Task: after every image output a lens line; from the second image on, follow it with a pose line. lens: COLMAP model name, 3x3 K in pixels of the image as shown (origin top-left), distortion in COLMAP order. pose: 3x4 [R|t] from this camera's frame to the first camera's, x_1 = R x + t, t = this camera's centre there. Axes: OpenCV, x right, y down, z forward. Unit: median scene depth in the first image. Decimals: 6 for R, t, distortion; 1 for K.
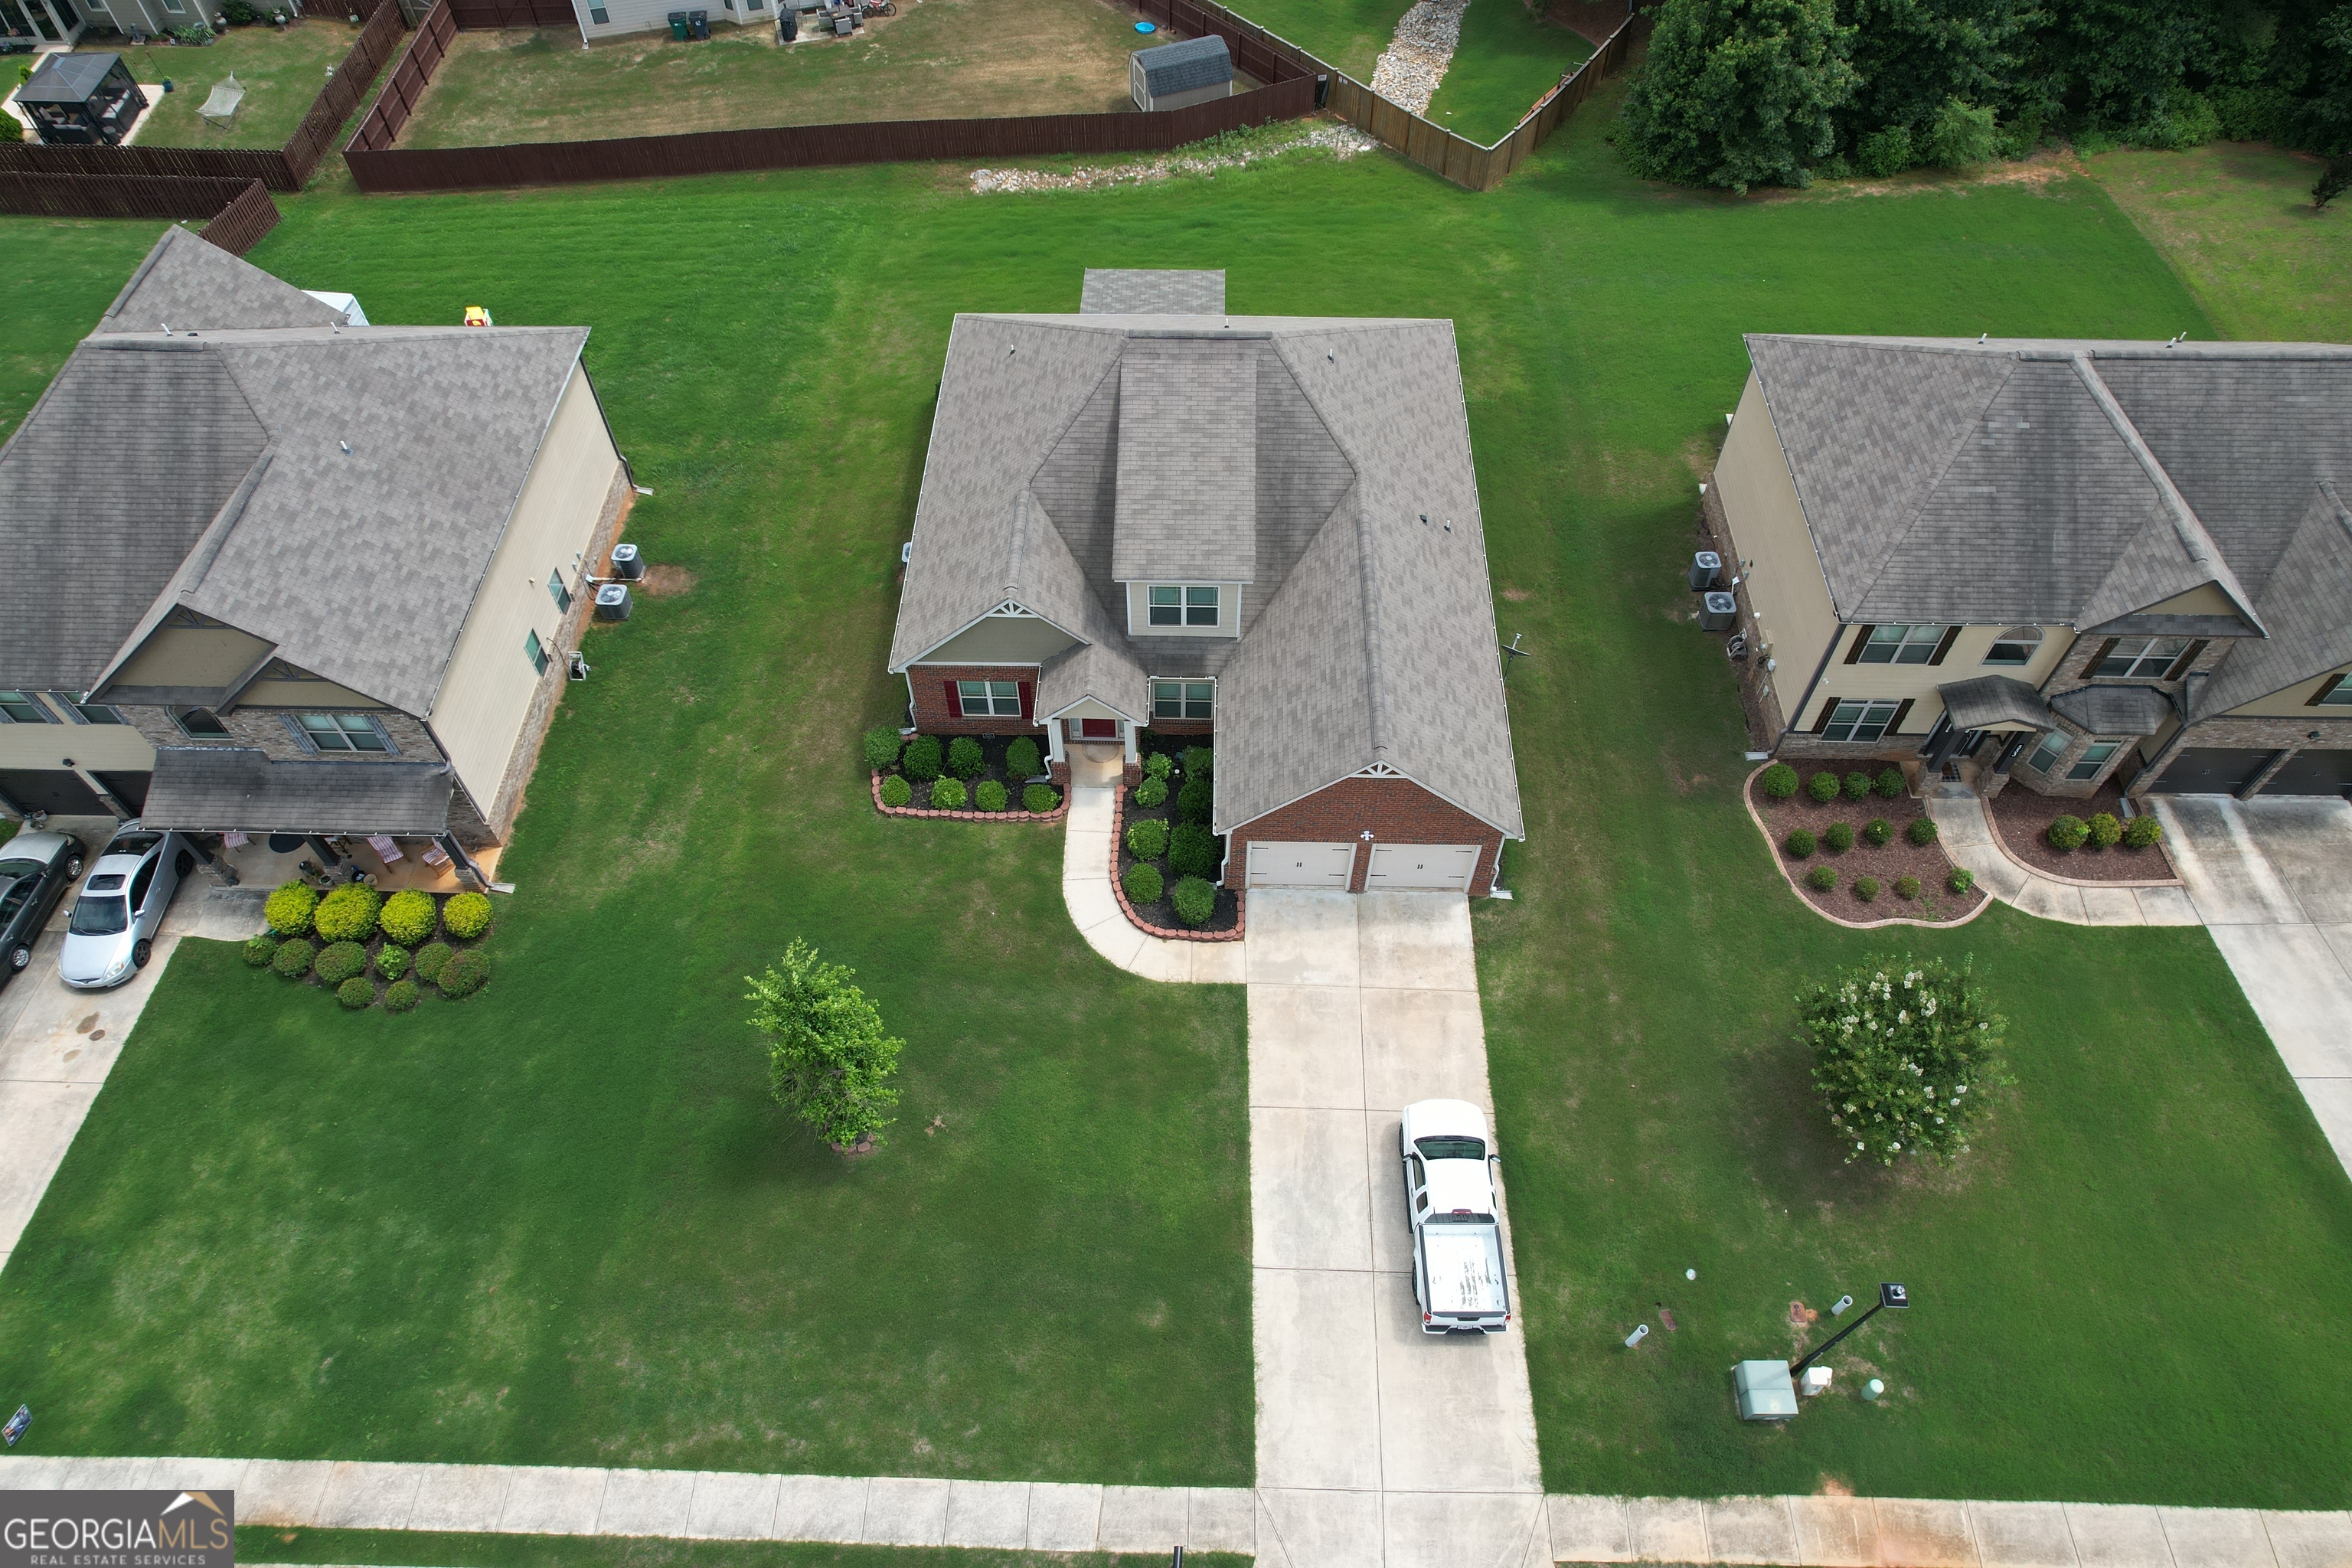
lens RADIAL K [[1497.4, 0, 1173.8], [0, 1497.4, 791.1], [0, 0, 1]] dist [-0.045805, 0.004936]
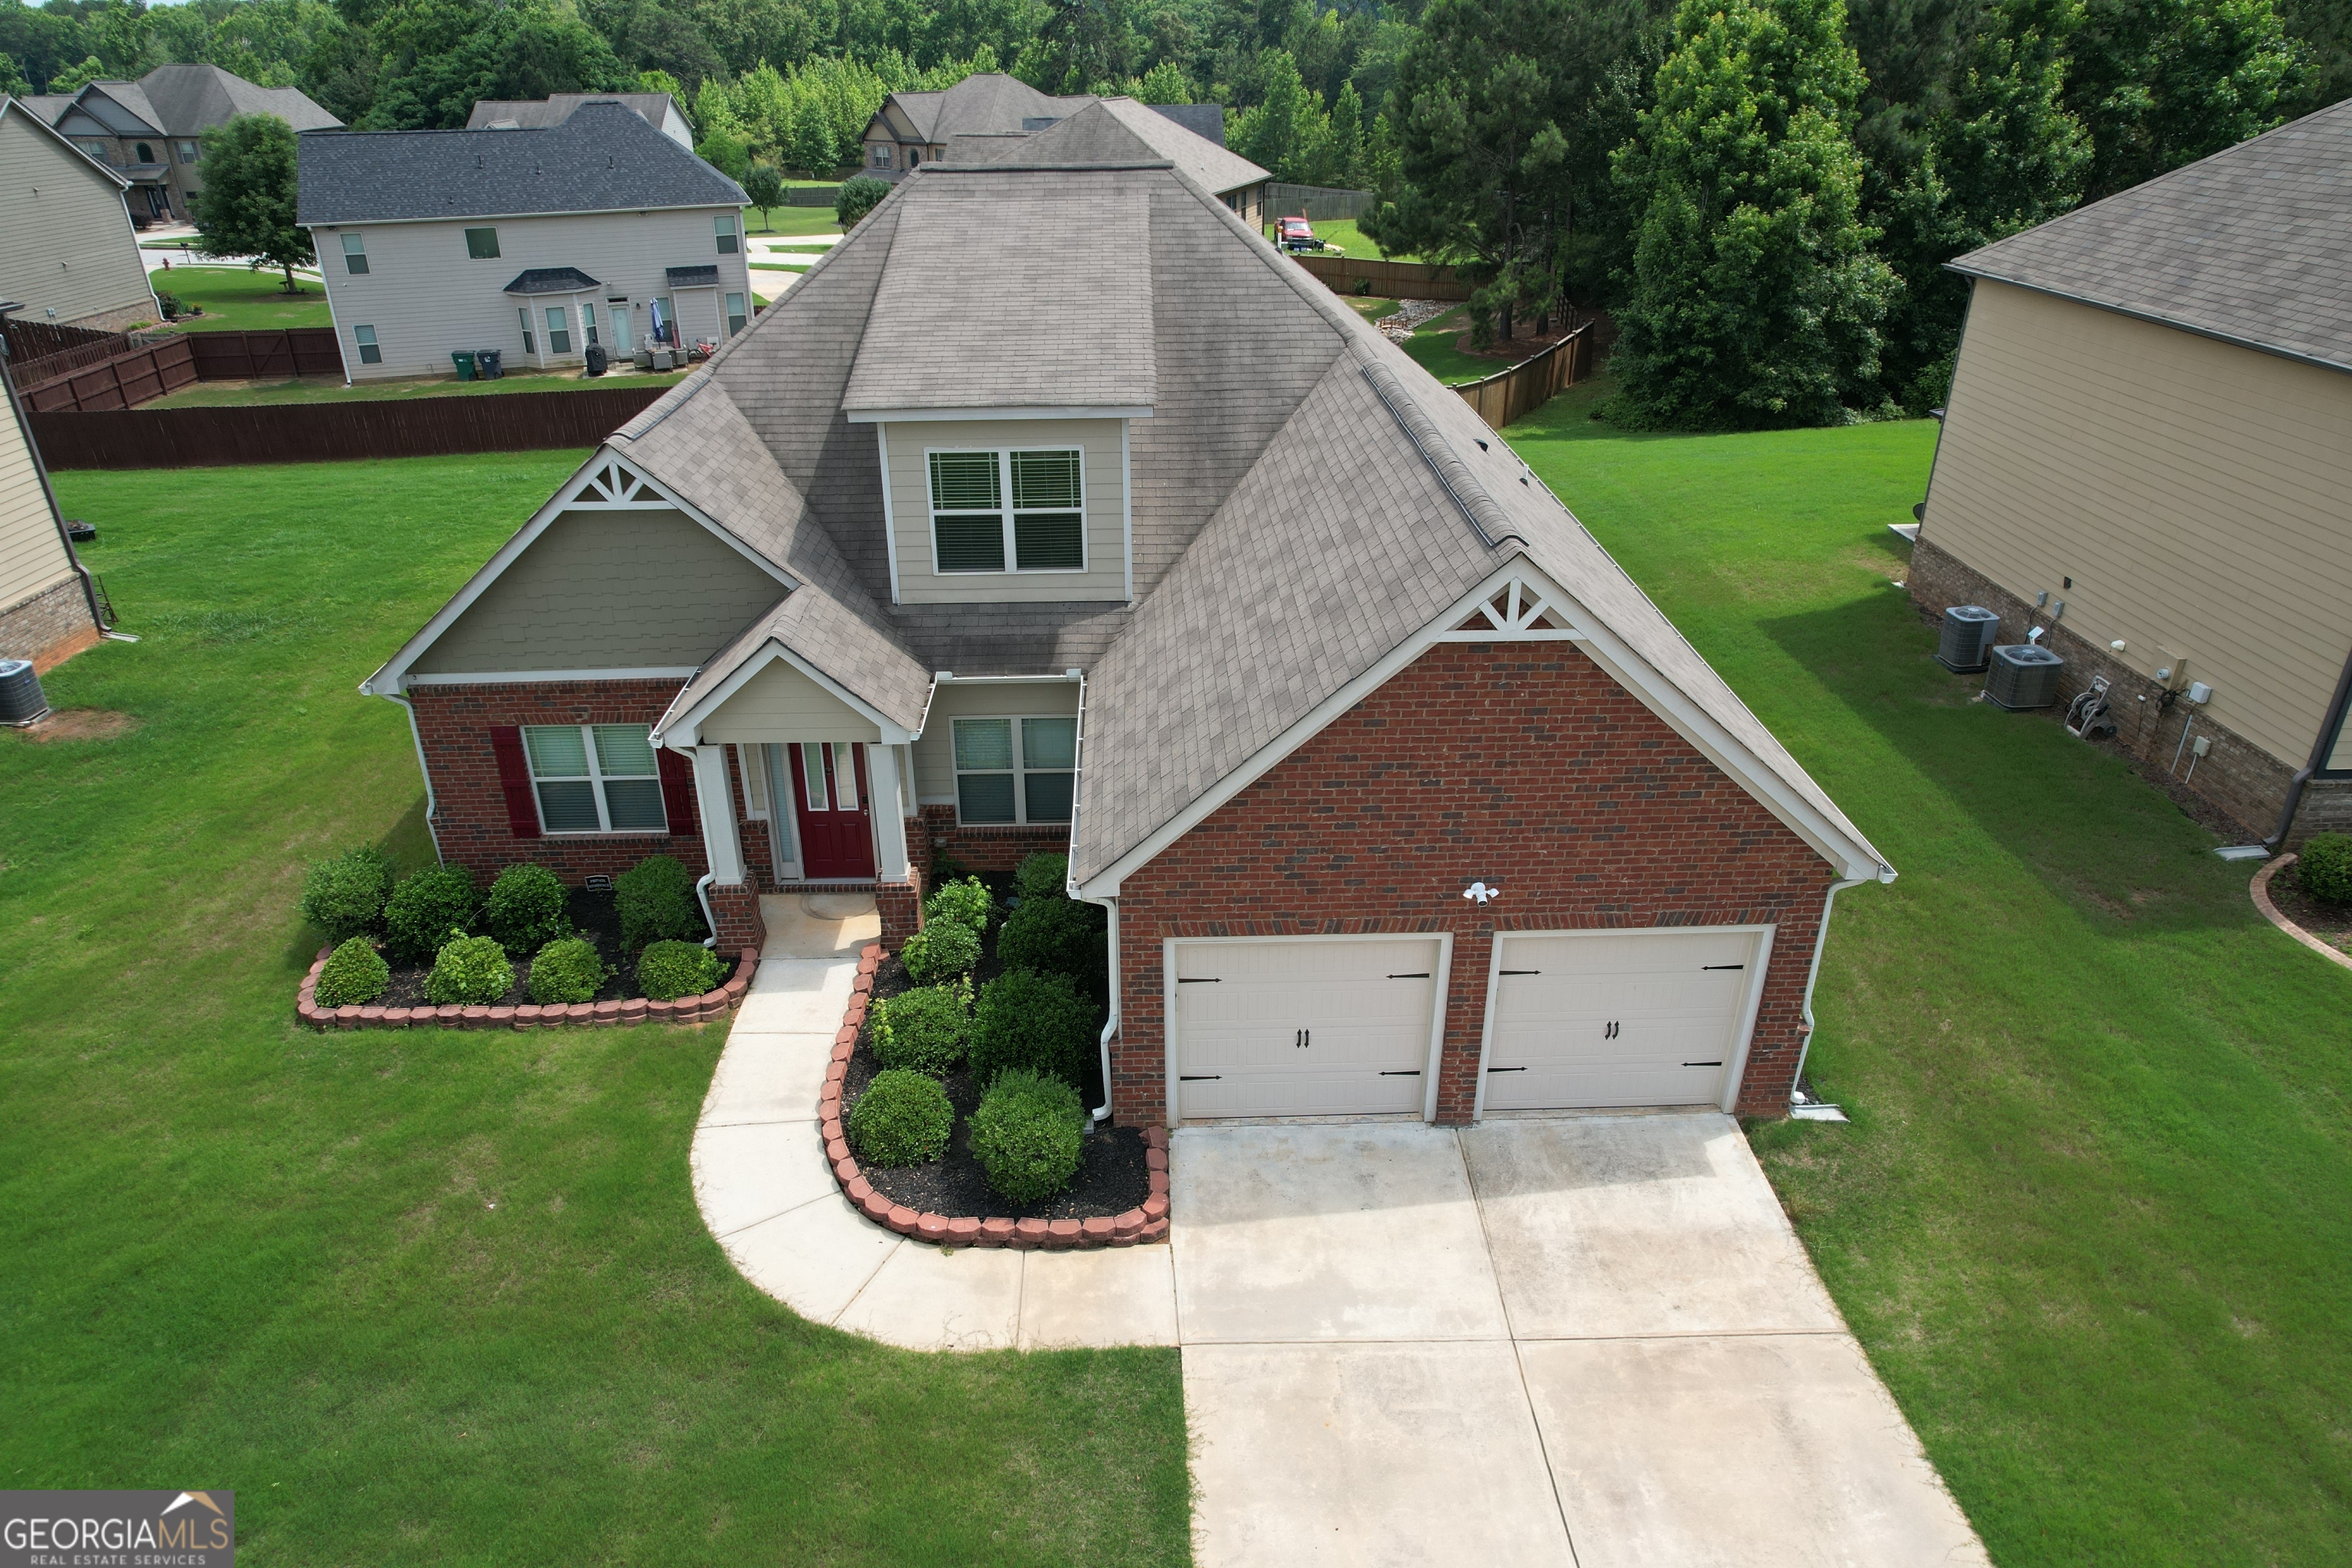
lens RADIAL K [[1503.5, 0, 1173.2], [0, 1503.5, 790.2], [0, 0, 1]] dist [-0.077067, 0.069318]
pose [[0.998486, -0.025518, 0.048725, 0.032552], [0.044736, 0.892160, -0.449498, 0.160955], [-0.032001, 0.450998, 0.891951, 0.615770]]
